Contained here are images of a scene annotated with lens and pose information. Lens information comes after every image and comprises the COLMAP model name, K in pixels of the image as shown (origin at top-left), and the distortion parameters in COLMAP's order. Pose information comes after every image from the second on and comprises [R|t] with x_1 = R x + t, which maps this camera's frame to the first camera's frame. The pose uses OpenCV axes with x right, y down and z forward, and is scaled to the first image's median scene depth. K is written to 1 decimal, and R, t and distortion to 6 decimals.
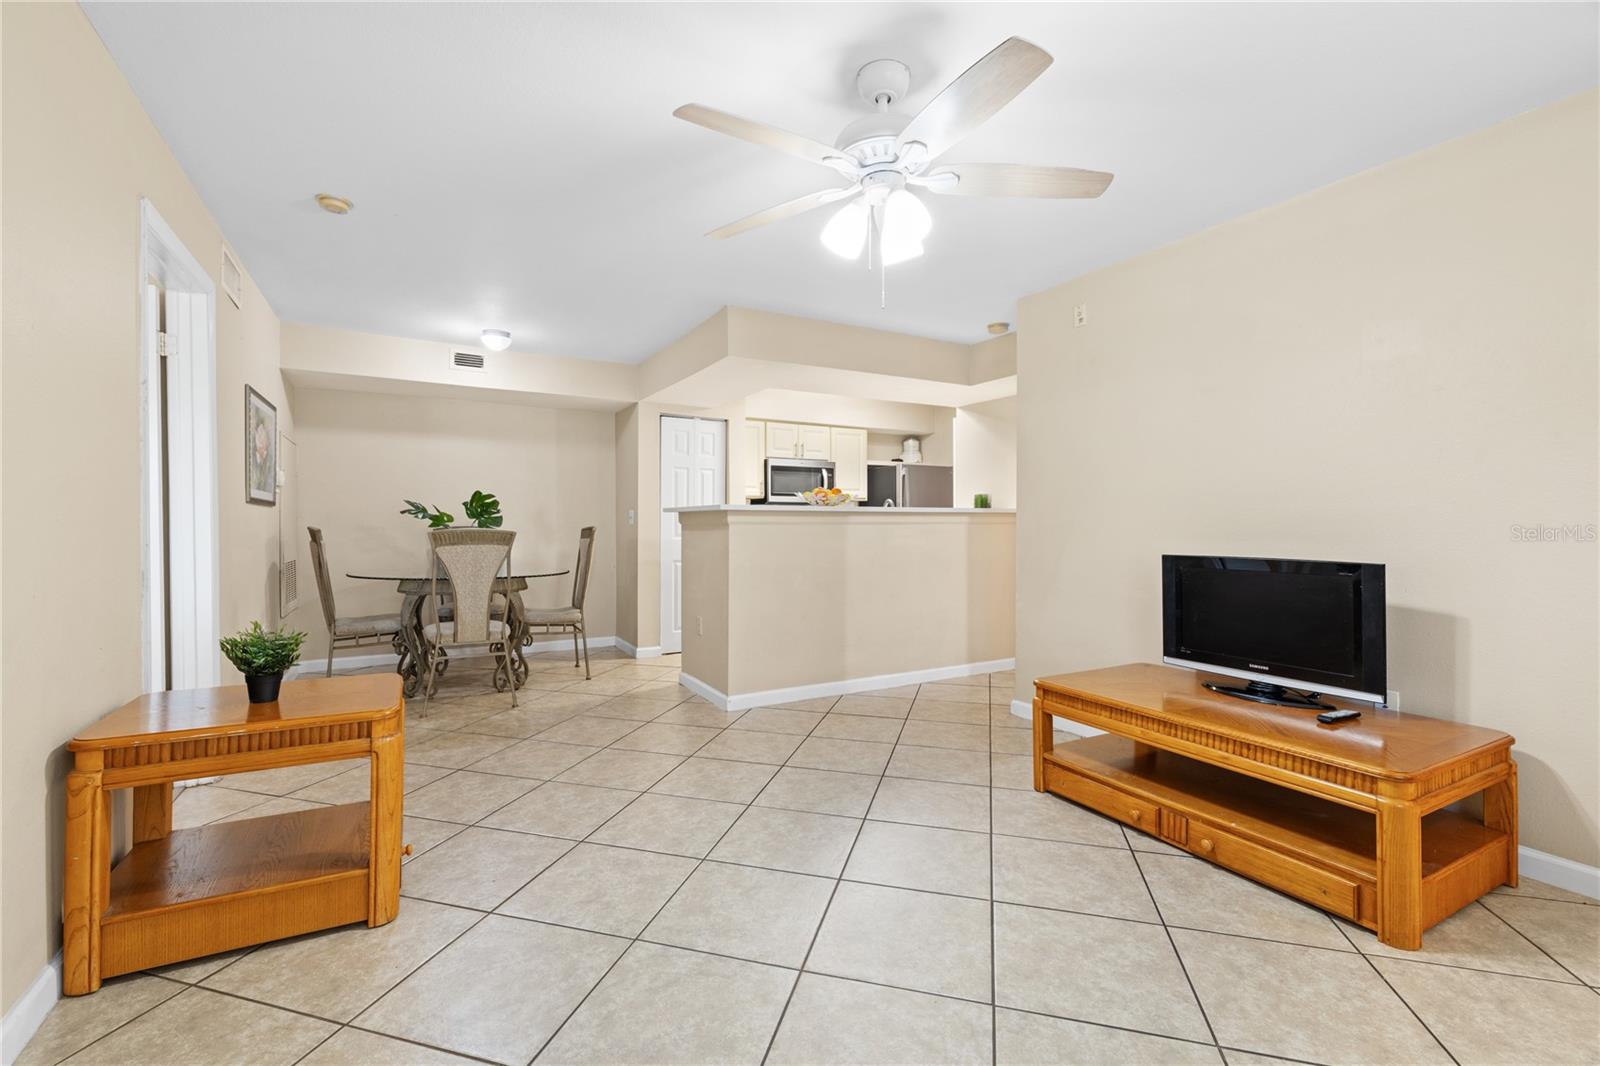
lens RADIAL K [[692.9, 0, 798.1], [0, 692.9, 524.4], [0, 0, 1]] dist [-0.004700, 0.002176]
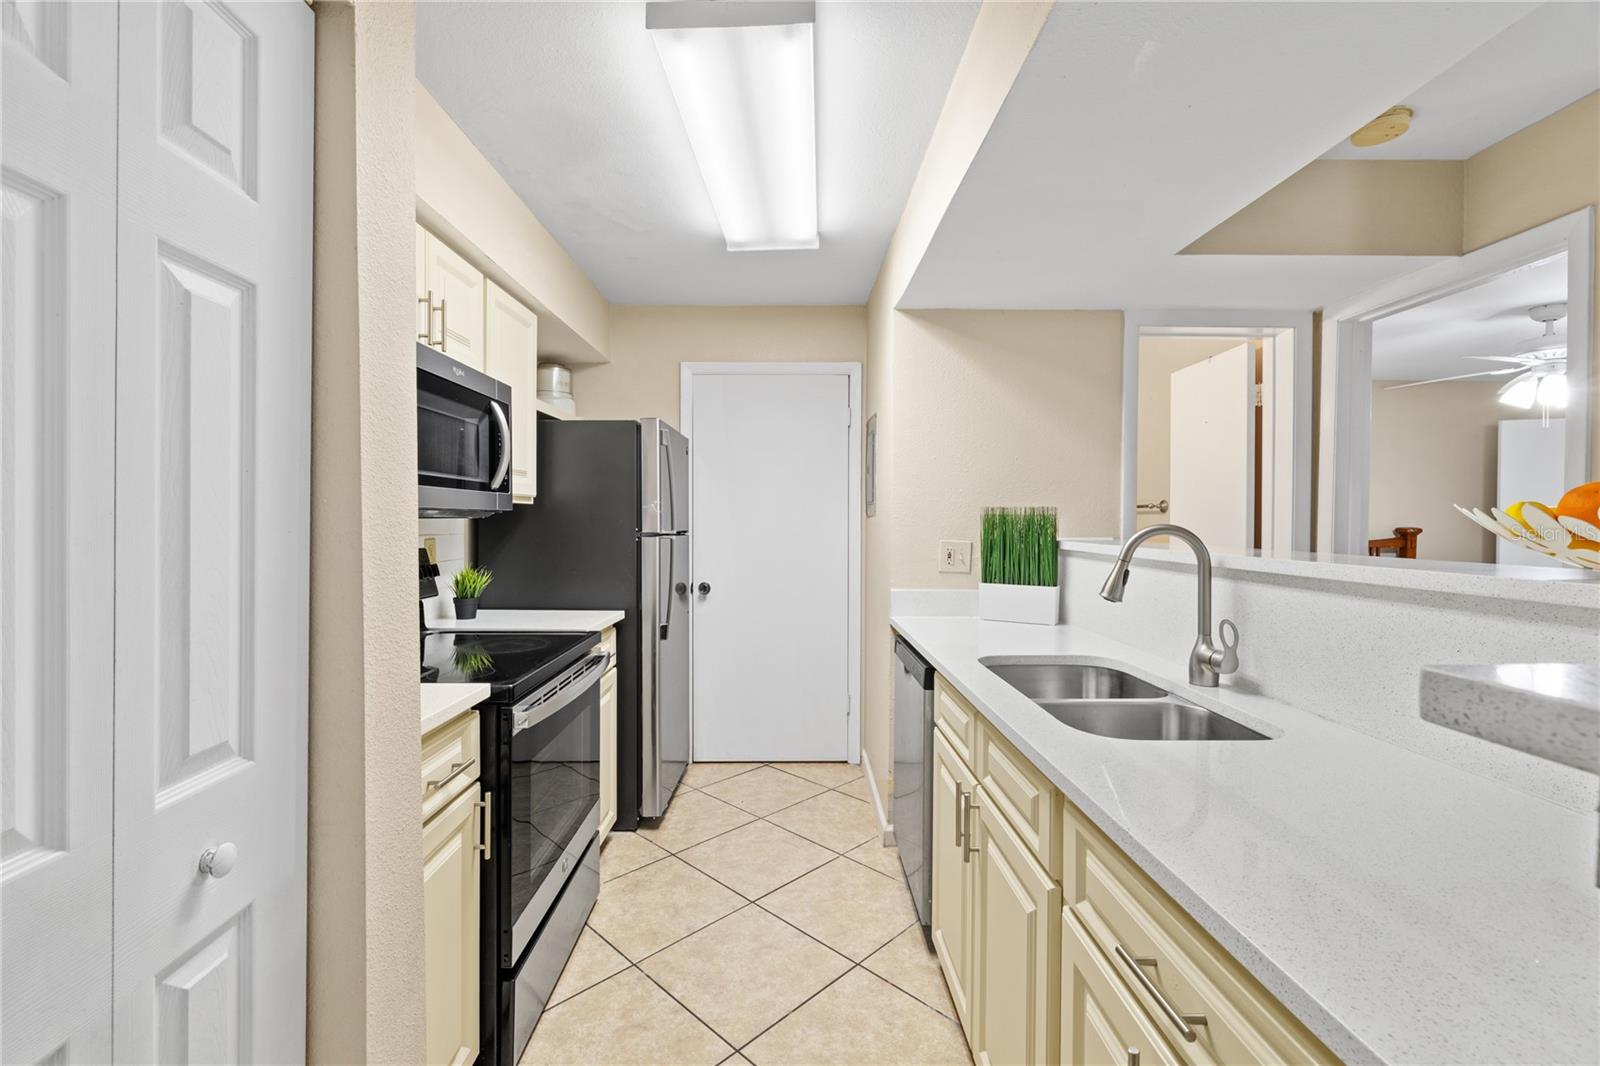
lens RADIAL K [[692.9, 0, 795.1], [0, 692.9, 528.6], [0, 0, 1]] dist [-0.004700, 0.002176]
pose [[0.489808, -0.009076, 0.871783, -0.264826], [-0.002891, 0.999923, 0.012035, -0.042945], [-0.871826, -0.008415, 0.489744, 1.147257]]
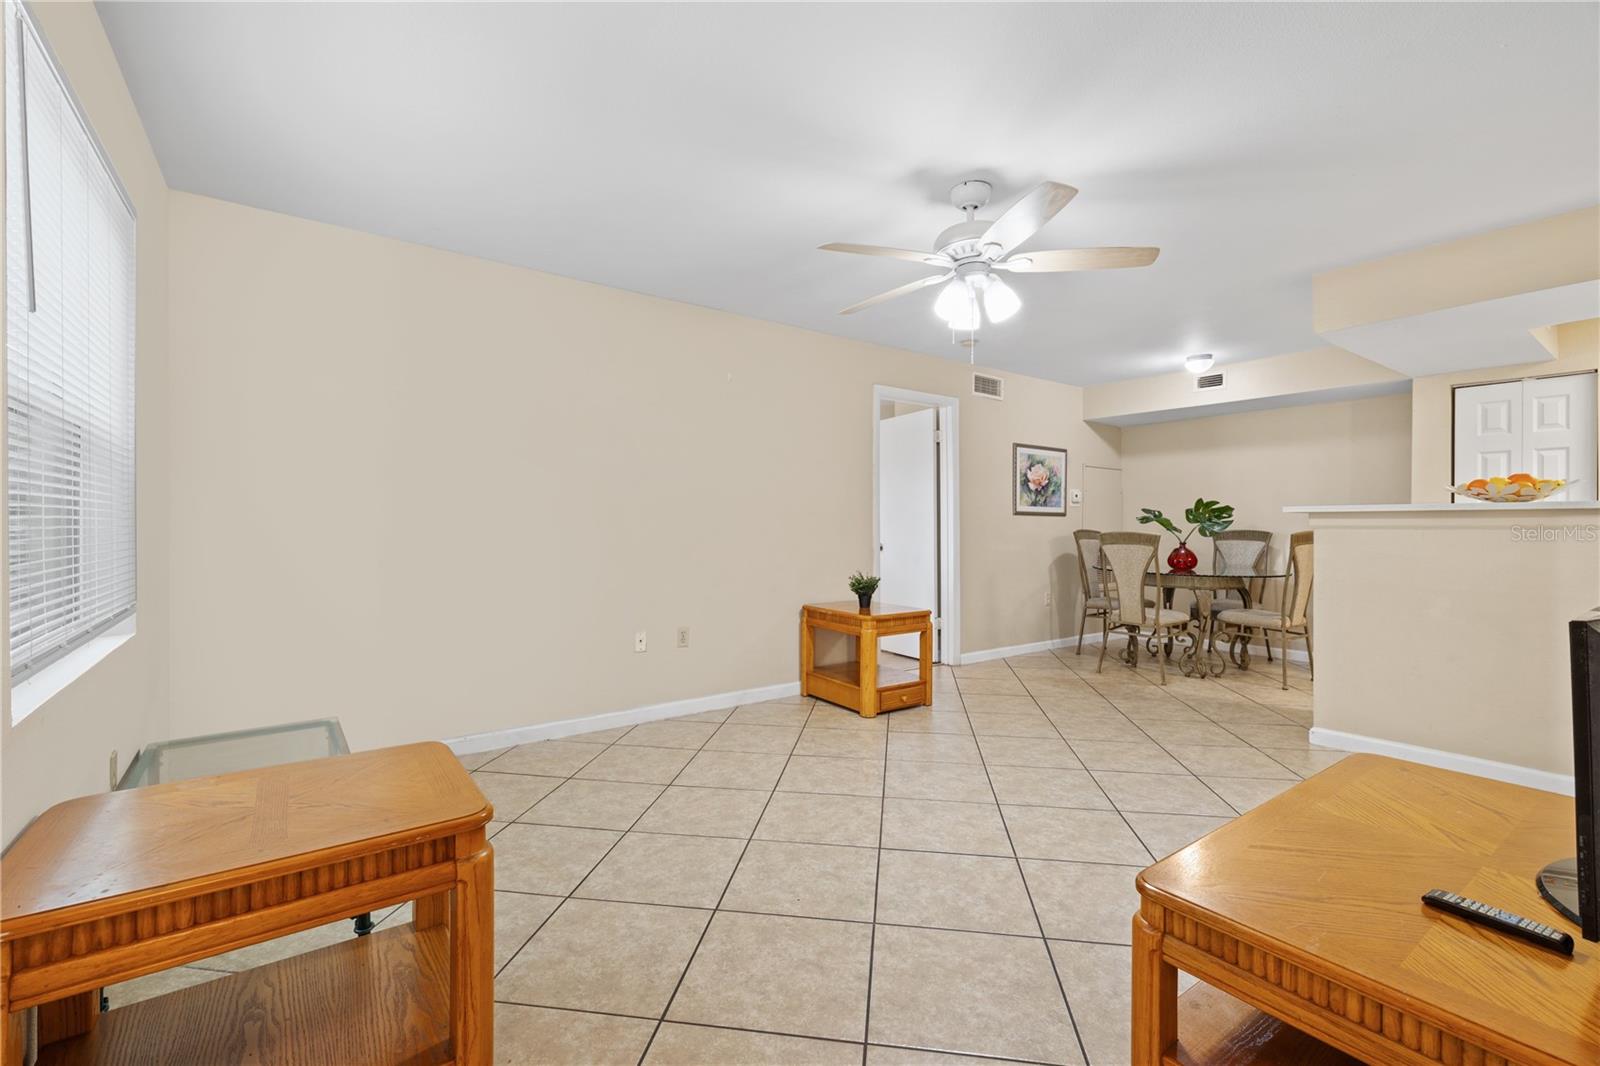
lens RADIAL K [[692.9, 0, 791.3], [0, 692.9, 530.2], [0, 0, 1]] dist [-0.004700, 0.002176]
pose [[0.112710, 0.004654, -0.993617, 0.641644], [-0.002261, 0.999988, 0.004427, -0.000332], [0.993625, 0.001748, 0.112719, 0.234423]]
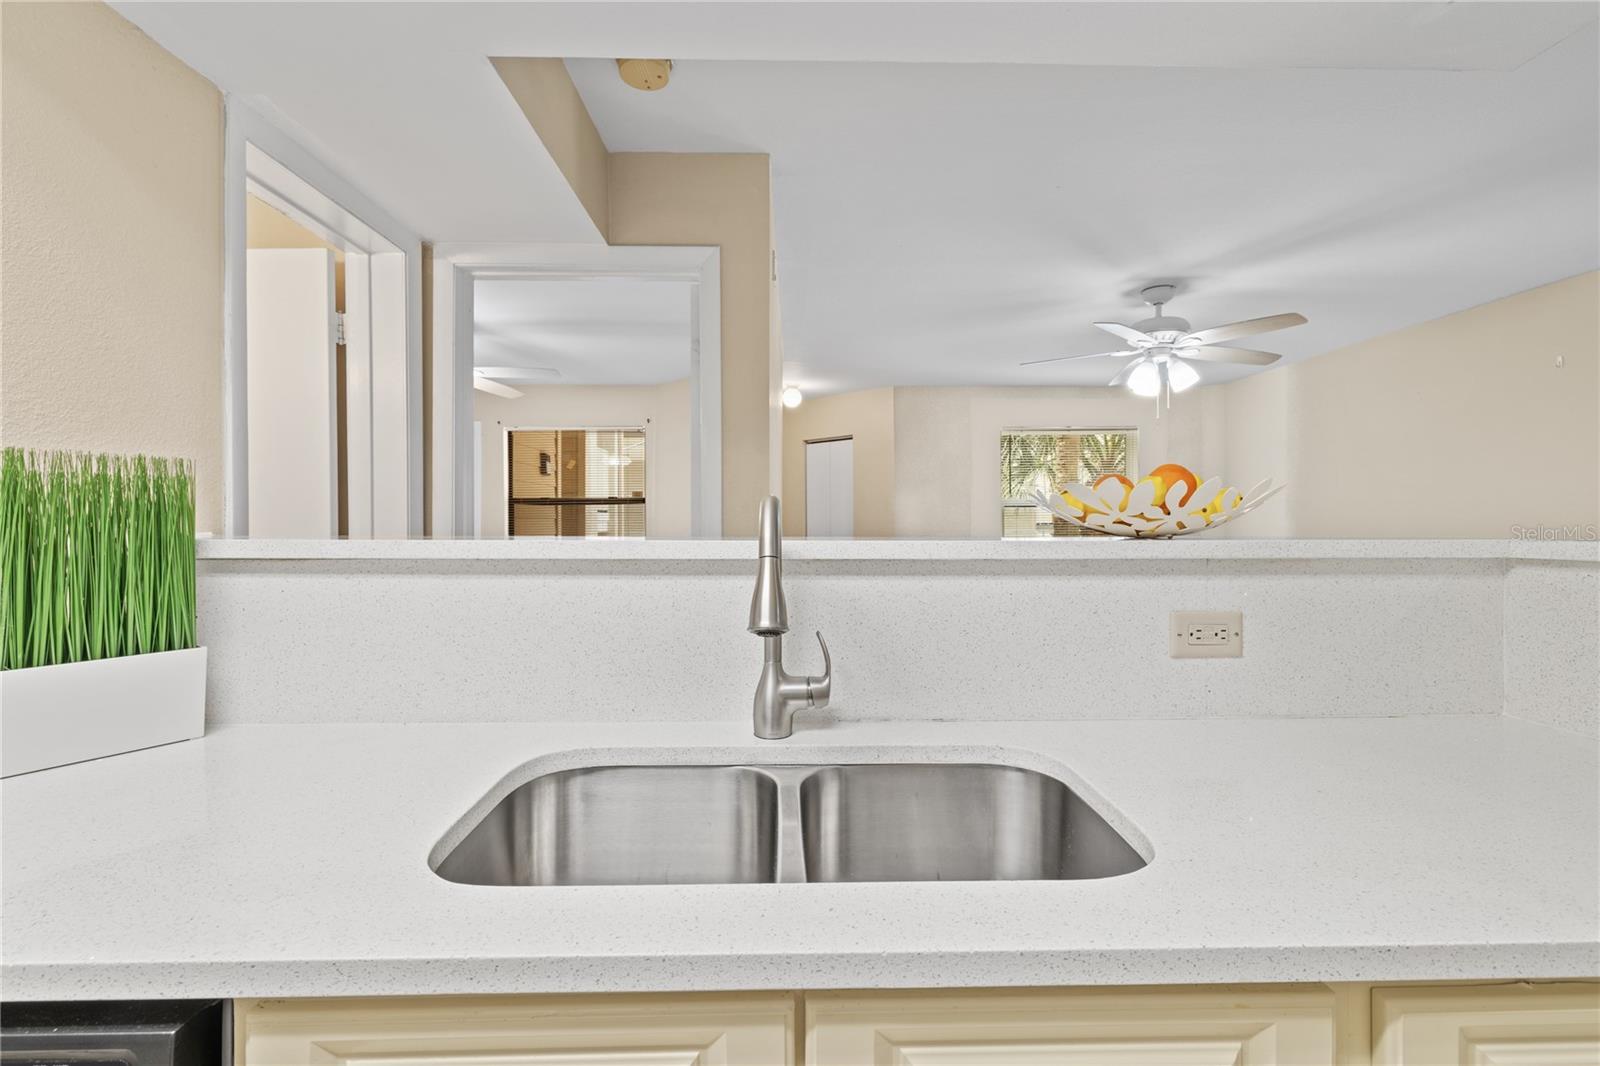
lens RADIAL K [[692.9, 0, 802.2], [0, 692.9, 533.9], [0, 0, 1]] dist [-0.004700, 0.002176]
pose [[-0.874067, -0.007256, 0.485751, 0.030886], [0.001779, 0.999834, 0.018137, -0.032736], [-0.485802, 0.016718, -0.873909, 1.347799]]
